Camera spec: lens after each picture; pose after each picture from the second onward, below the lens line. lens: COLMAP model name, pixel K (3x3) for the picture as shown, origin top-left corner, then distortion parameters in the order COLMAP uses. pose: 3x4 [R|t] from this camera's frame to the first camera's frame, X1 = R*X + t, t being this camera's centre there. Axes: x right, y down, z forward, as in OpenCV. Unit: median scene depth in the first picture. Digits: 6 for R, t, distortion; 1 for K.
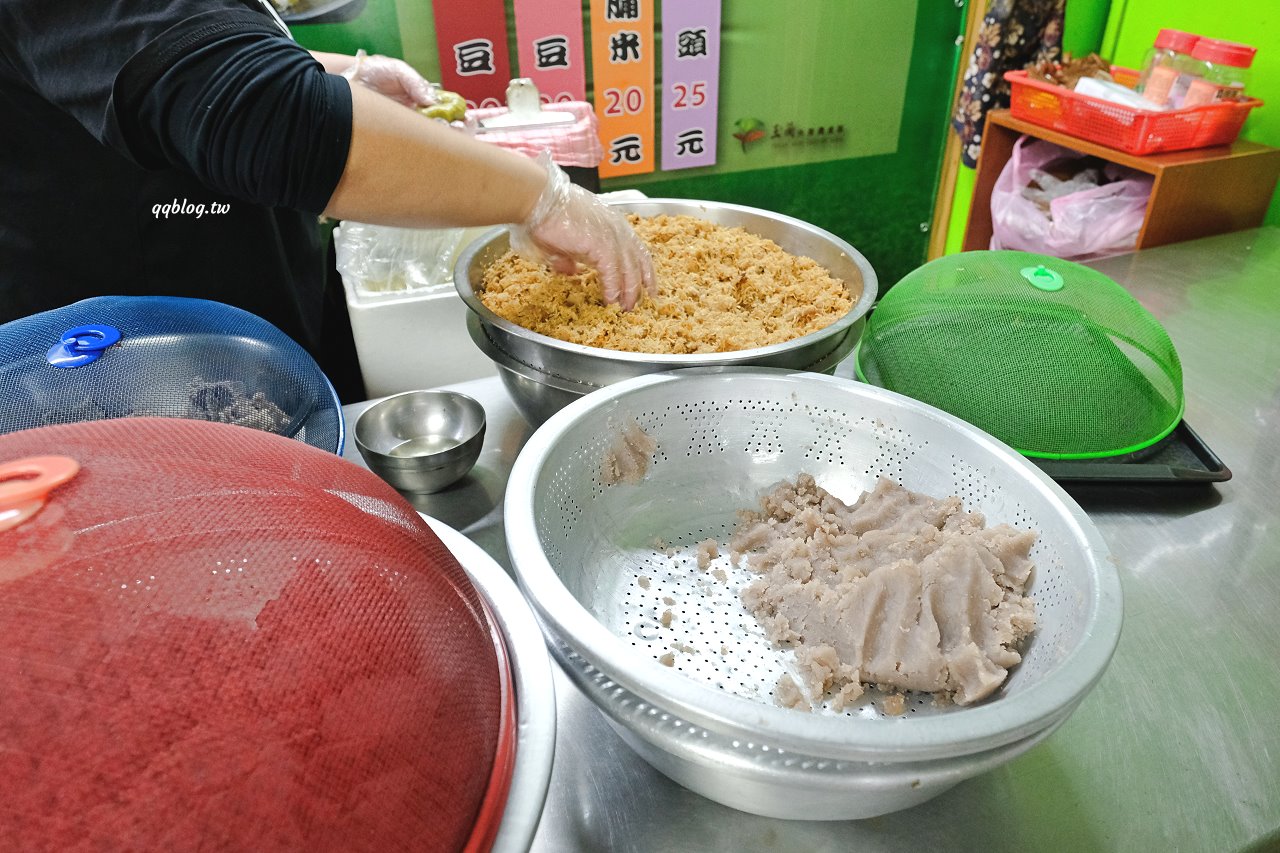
lens RADIAL K [[874.9, 0, 666.4], [0, 874.9, 411.9], [0, 0, 1]] dist [-0.011378, -0.000717]
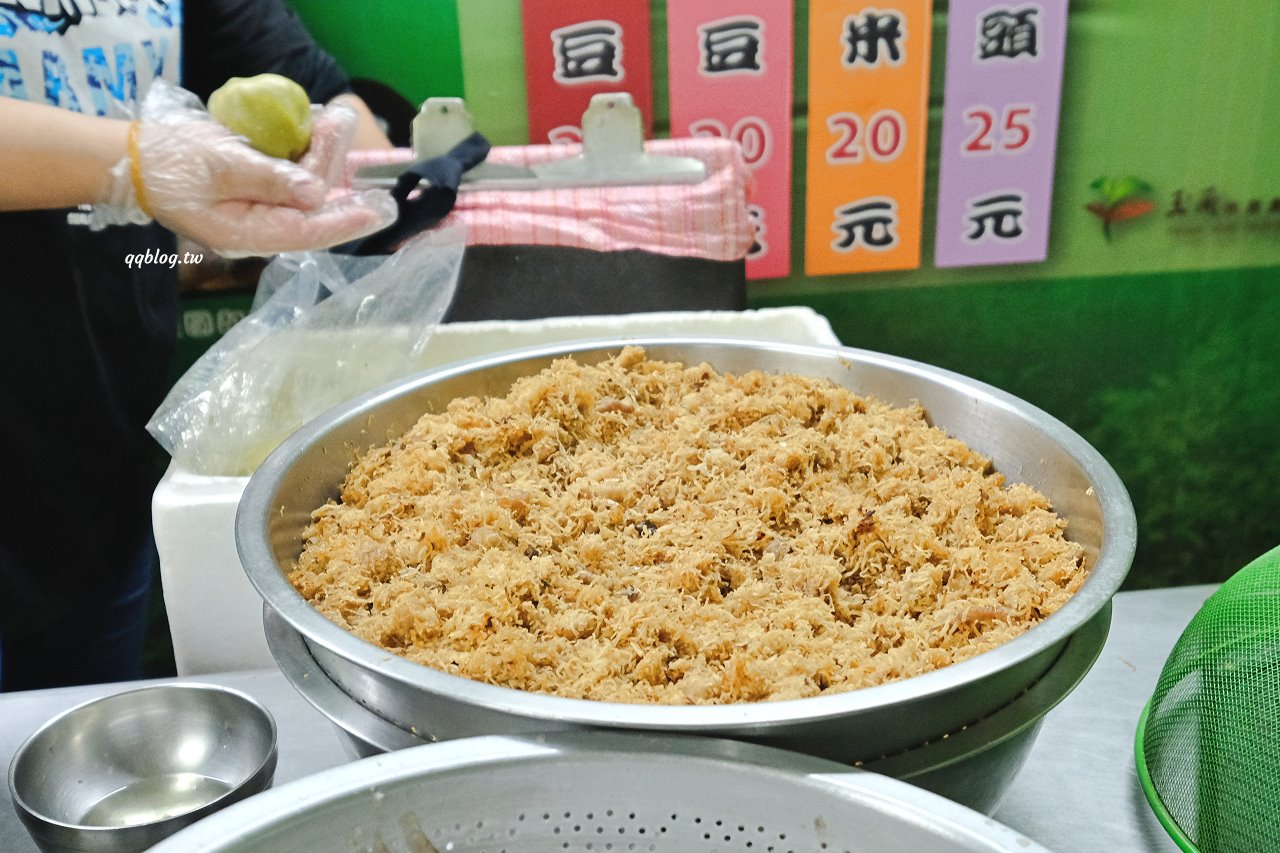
lens RADIAL K [[1542.4, 0, 666.4], [0, 1542.4, 483.5], [0, 0, 1]] dist [-0.001837, 0.000000]
pose [[0.958540, 0.093045, -0.269340, 0.110756], [-0.122424, 0.987980, -0.094384, -0.044214], [0.257321, 0.123445, 0.958409, 0.095539]]
